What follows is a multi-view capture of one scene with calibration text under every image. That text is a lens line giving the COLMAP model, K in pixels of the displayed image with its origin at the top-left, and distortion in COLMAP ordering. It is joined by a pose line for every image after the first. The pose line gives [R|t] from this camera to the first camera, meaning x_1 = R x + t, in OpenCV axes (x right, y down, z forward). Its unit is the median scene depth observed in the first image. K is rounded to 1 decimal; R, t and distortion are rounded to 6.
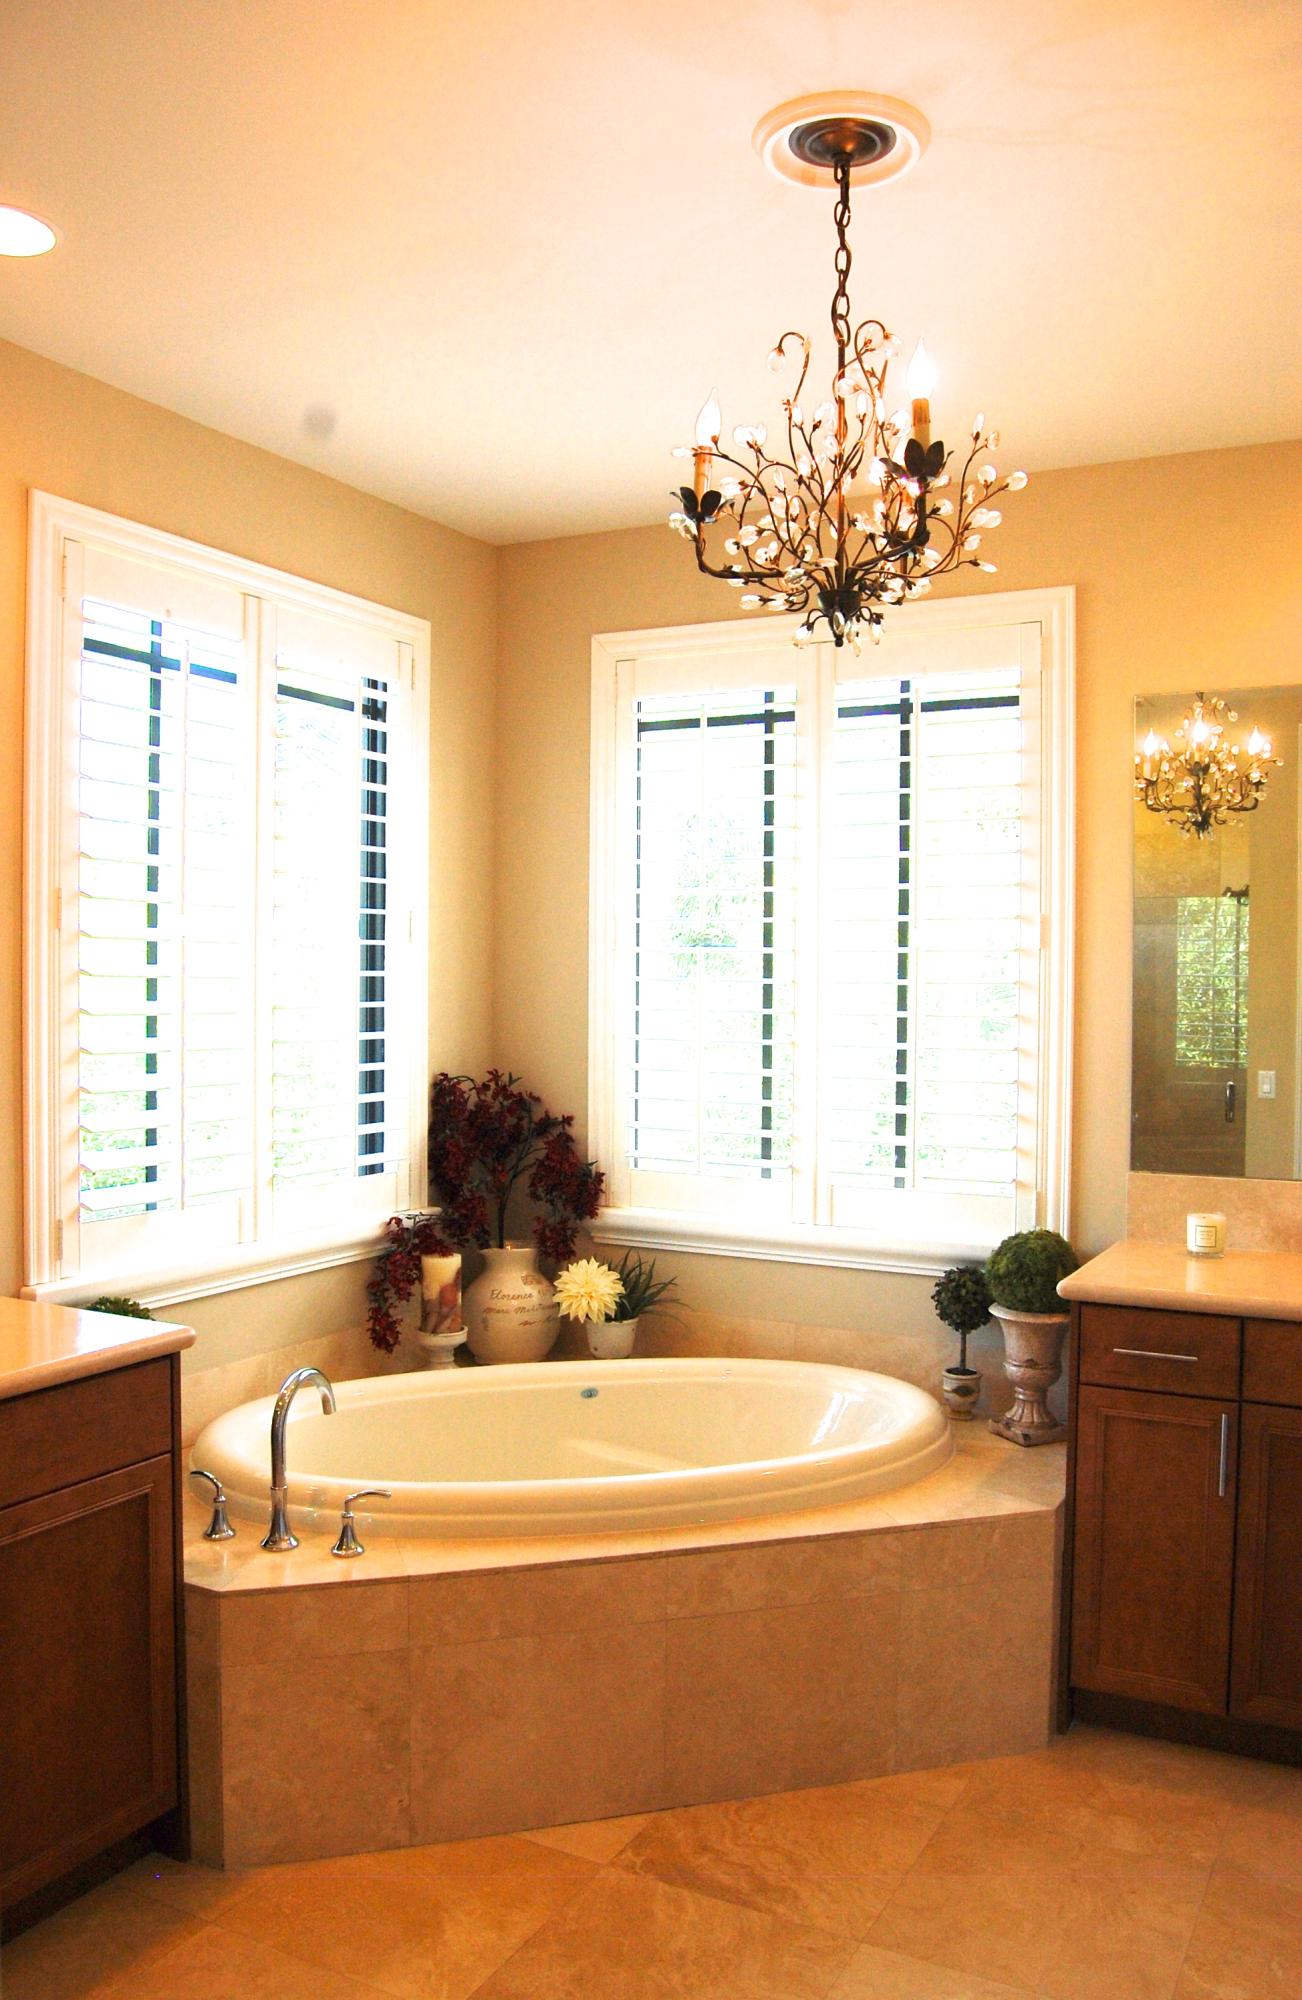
lens RADIAL K [[1579.1, 0, 651.0], [0, 1579.1, 1000.0], [0, 0, 1]] dist [-0.068203, 0.000195]
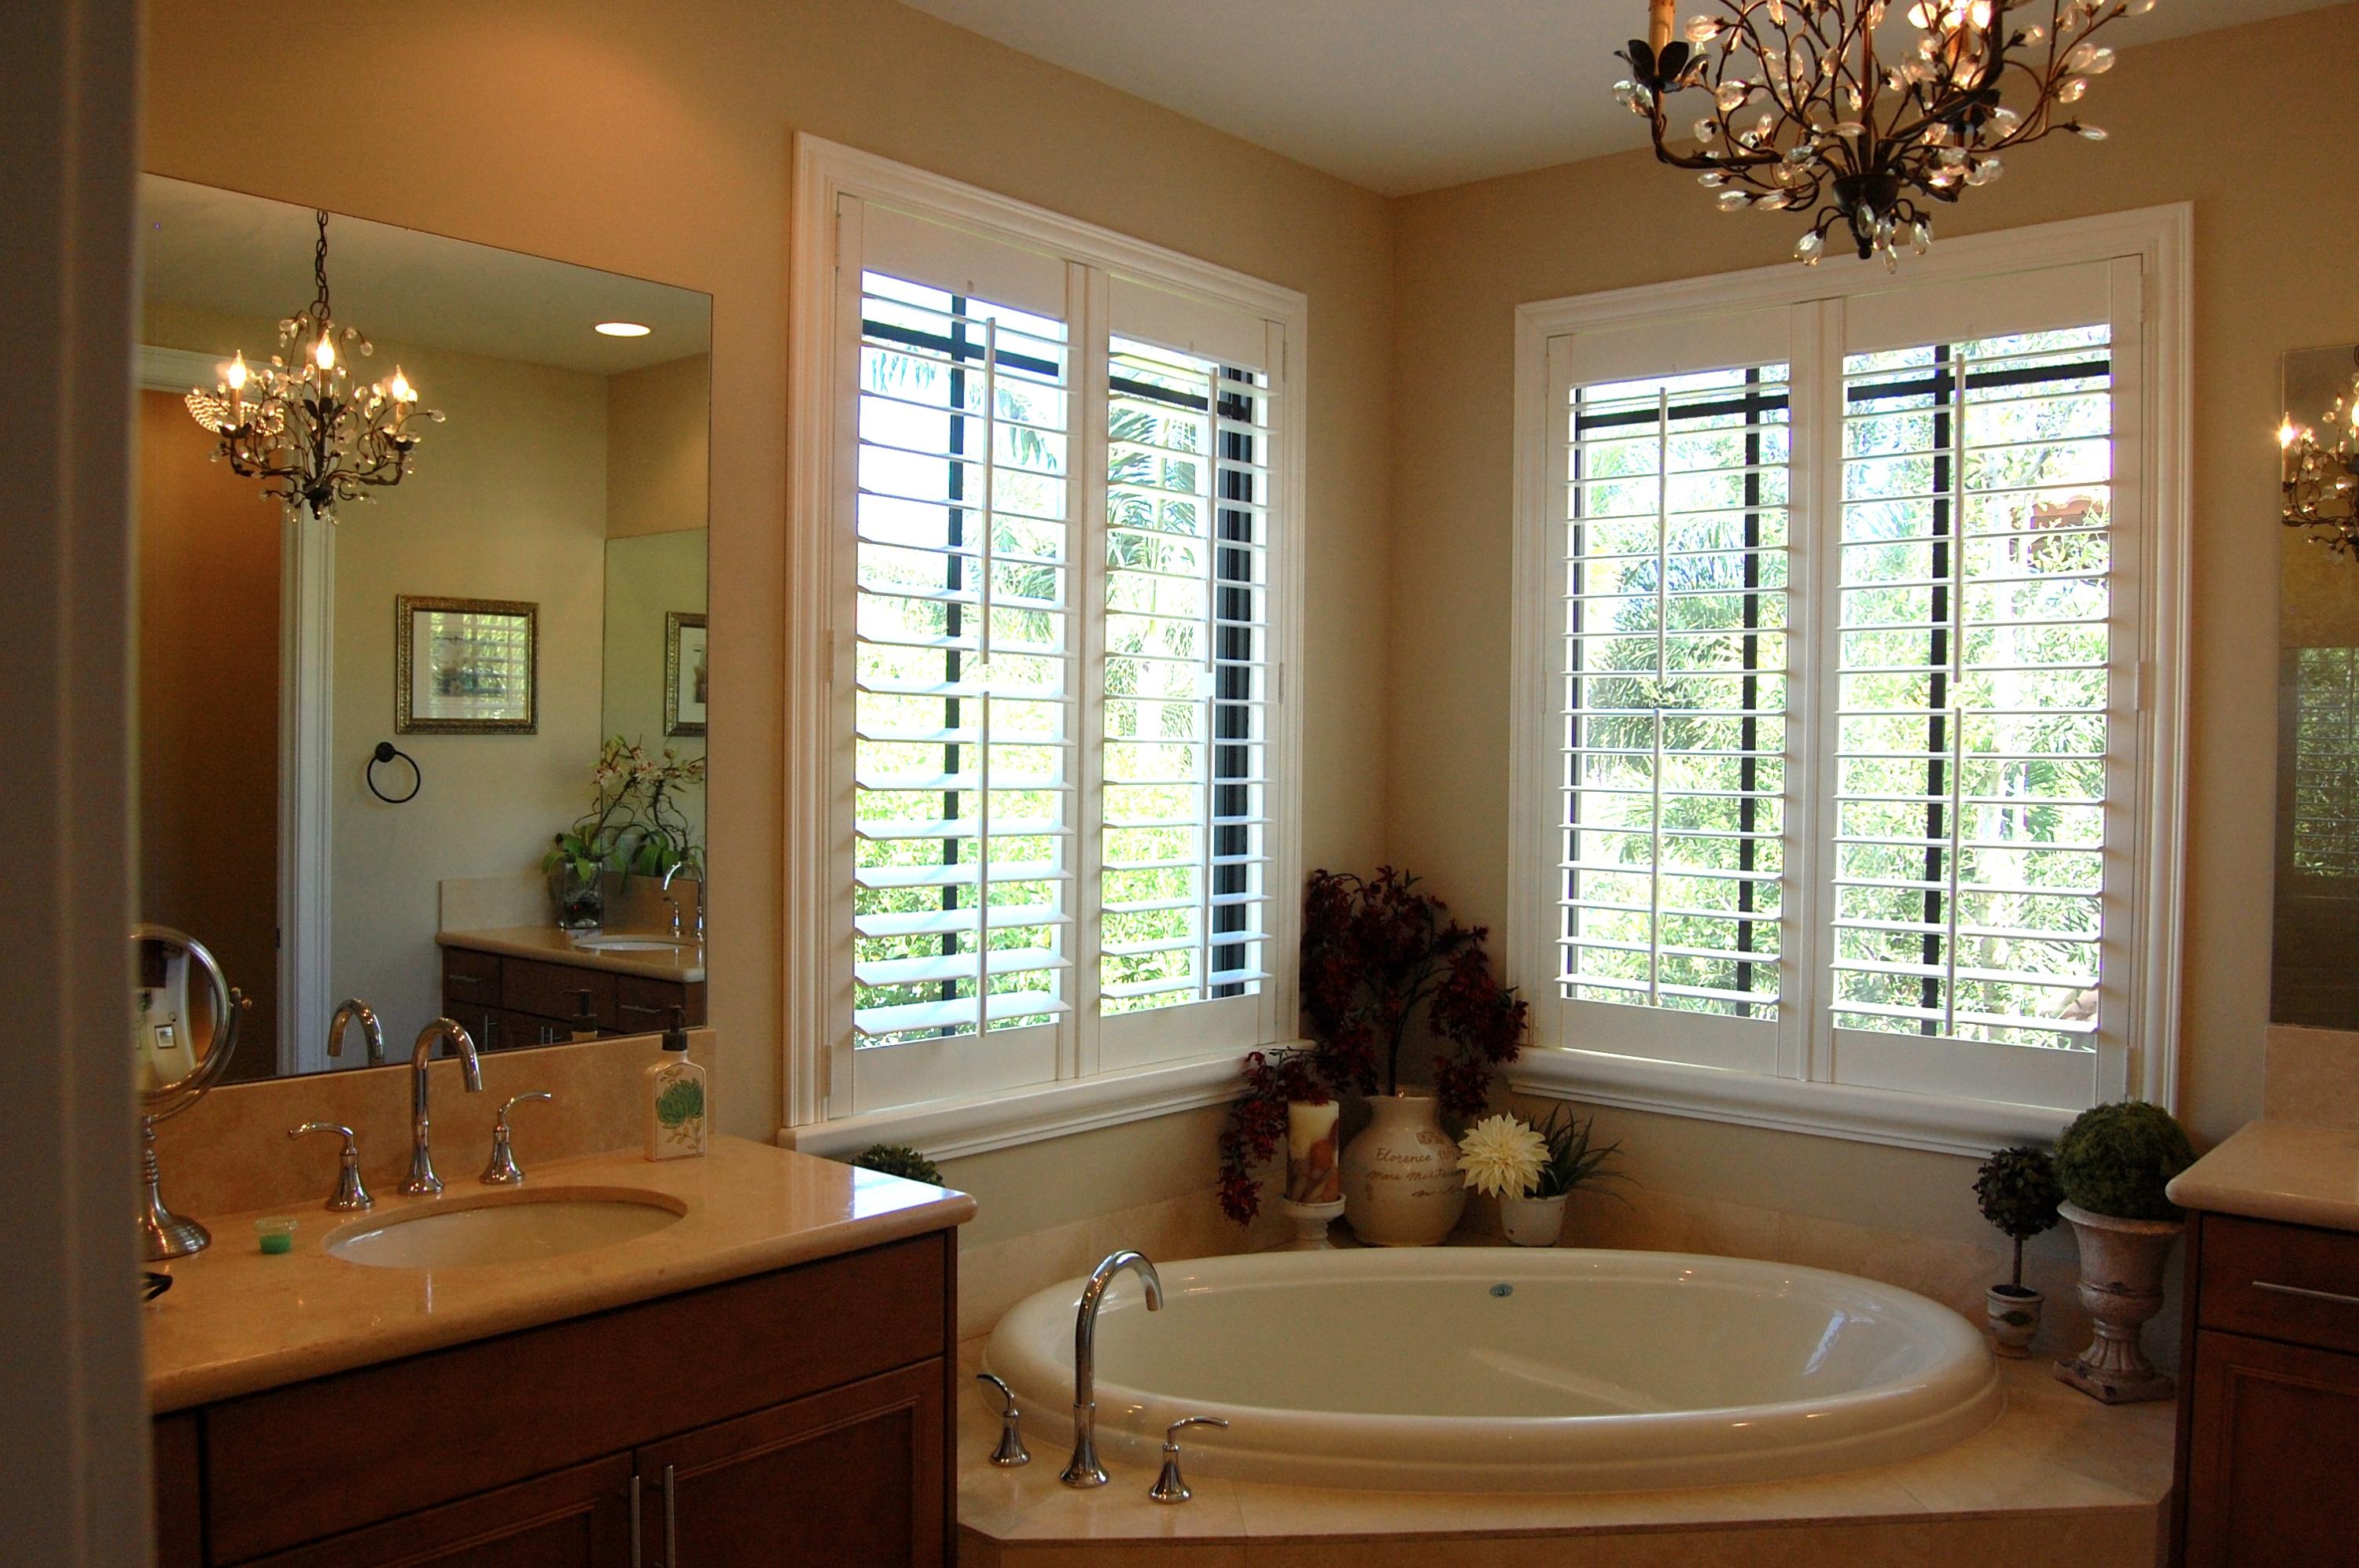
lens RADIAL K [[1869.0, 0, 1178.0], [0, 1869.0, 801.1], [0, 0, 1]] dist [-0.101168, 0.055305]
pose [[0.975557, 0.009568, -0.219538, 0.003347], [-0.007401, 0.999915, 0.010693, 0.003909], [0.219622, -0.008807, 0.975545, 0.104668]]
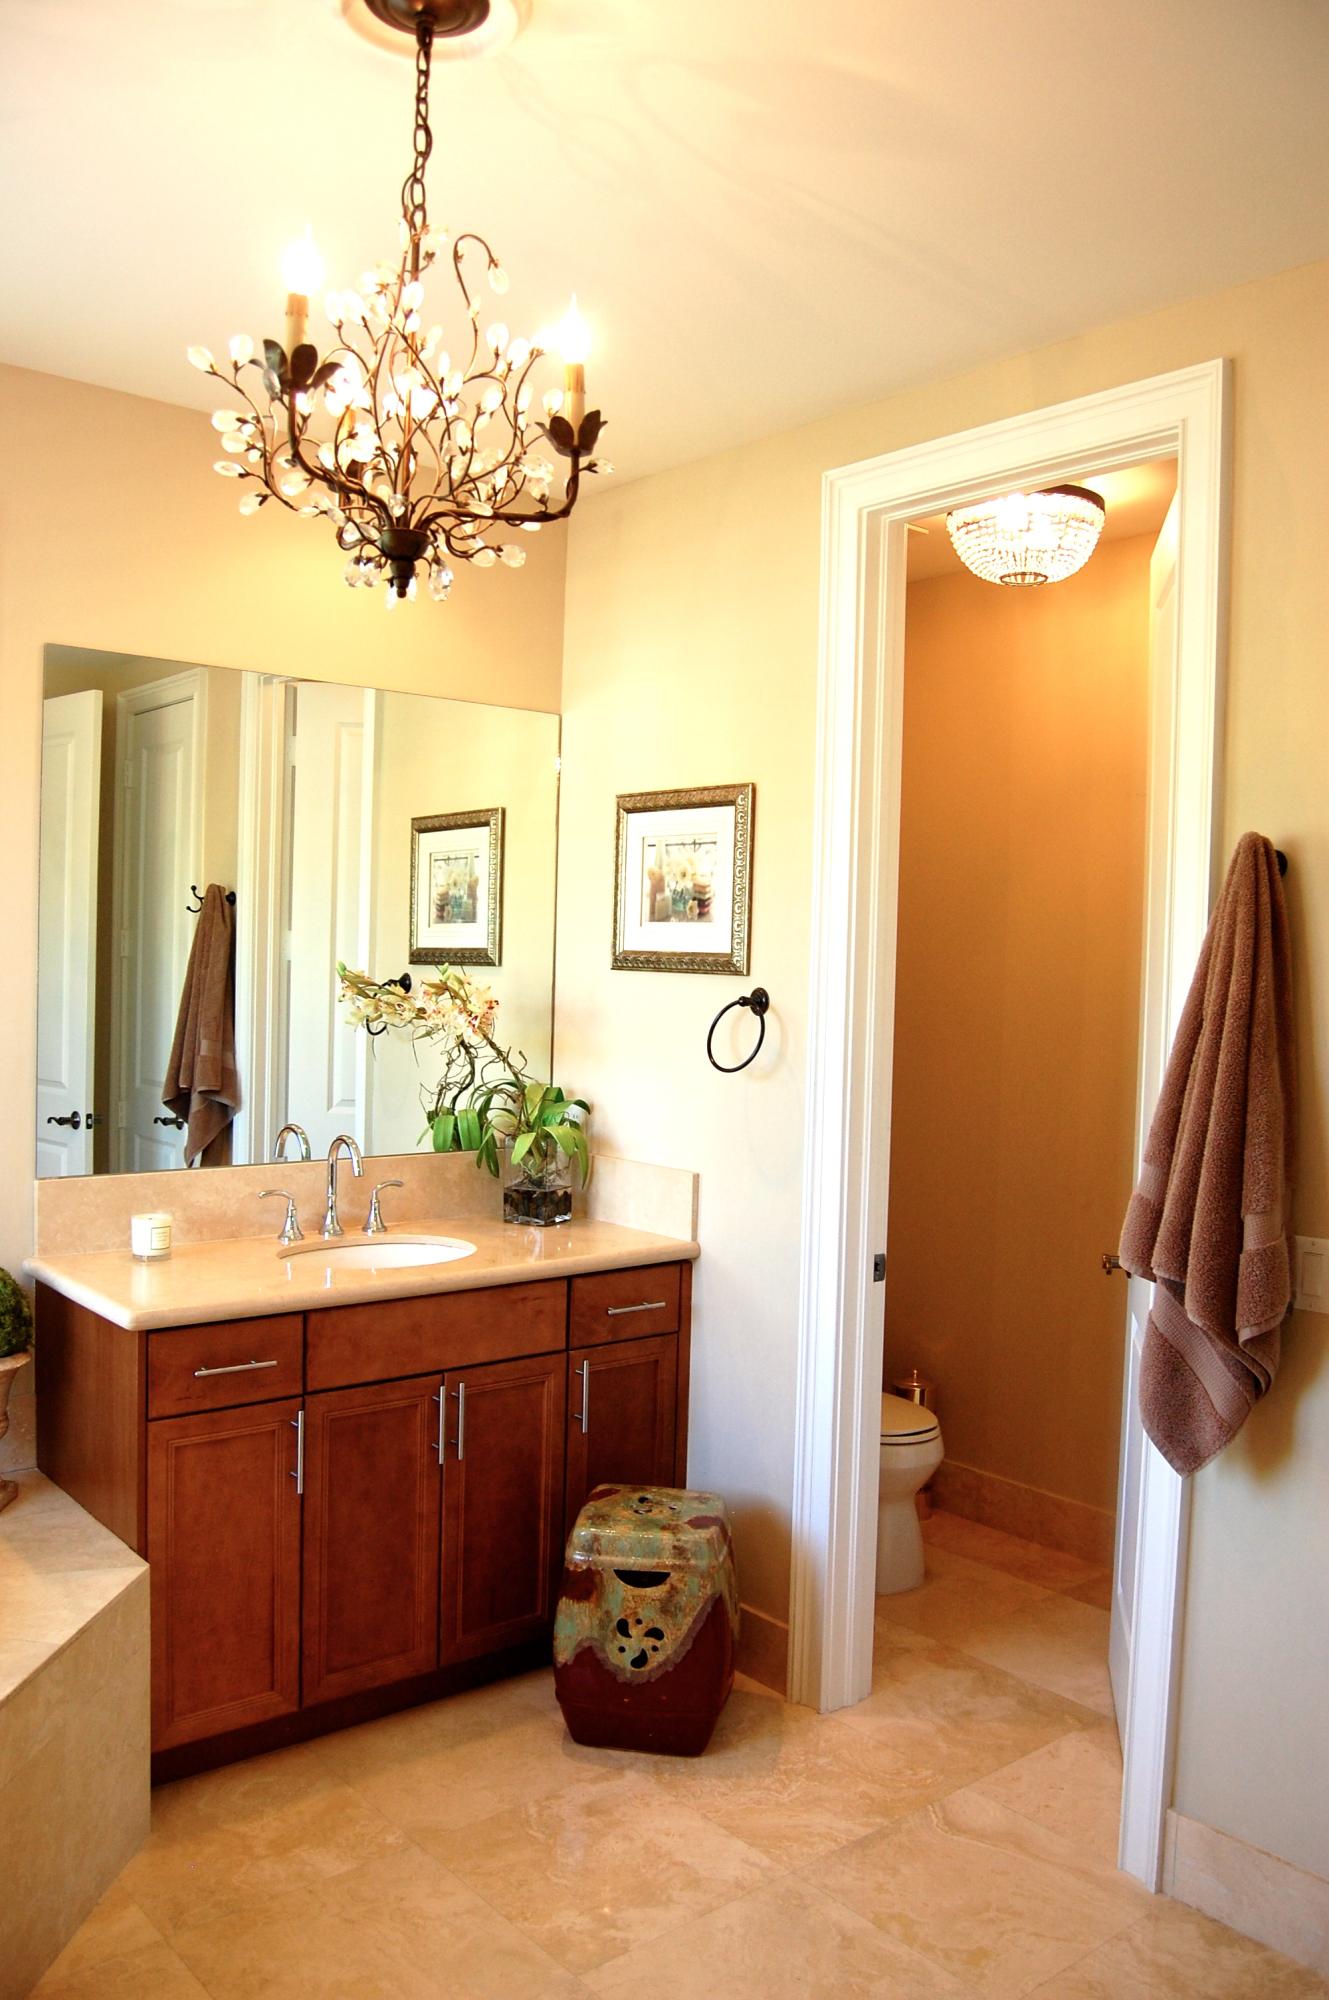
lens RADIAL K [[1584.6, 0, 690.9], [0, 1584.6, 998.5], [0, 0, 1]] dist [-0.101168, 0.055305]
pose [[0.367582, -0.022150, 0.929727, -0.412951], [-0.010827, 0.999547, 0.028094, -0.023685], [-0.929928, -0.020393, 0.367175, 0.369180]]
